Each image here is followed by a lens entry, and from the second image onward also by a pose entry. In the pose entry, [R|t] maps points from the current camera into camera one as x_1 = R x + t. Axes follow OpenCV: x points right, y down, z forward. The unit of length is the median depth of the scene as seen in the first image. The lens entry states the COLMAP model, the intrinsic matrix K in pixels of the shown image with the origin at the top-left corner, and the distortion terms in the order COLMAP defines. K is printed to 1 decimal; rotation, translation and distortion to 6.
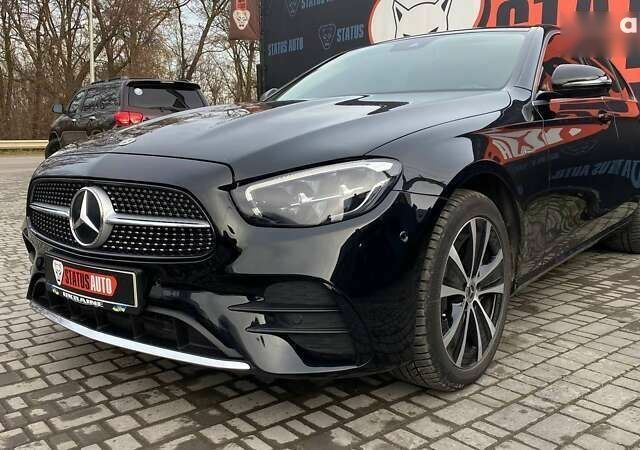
lens RADIAL K [[607.4, 0, 320.4], [0, 607.4, 223.5], [0, 0, 1]] dist [0.015880, 0.000000]
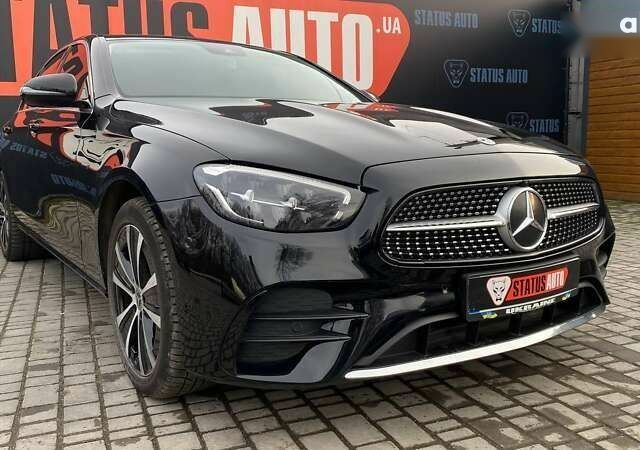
lens RADIAL K [[607.8, 0, 324.3], [0, 607.8, 228.8], [0, 0, 1]] dist [0.011903, 0.000000]
pose [[0.284630, -0.120460, 0.951039, -1.351681], [0.132784, 0.987465, 0.085333, -0.113087], [-0.949397, 0.101995, 0.297057, 1.007042]]
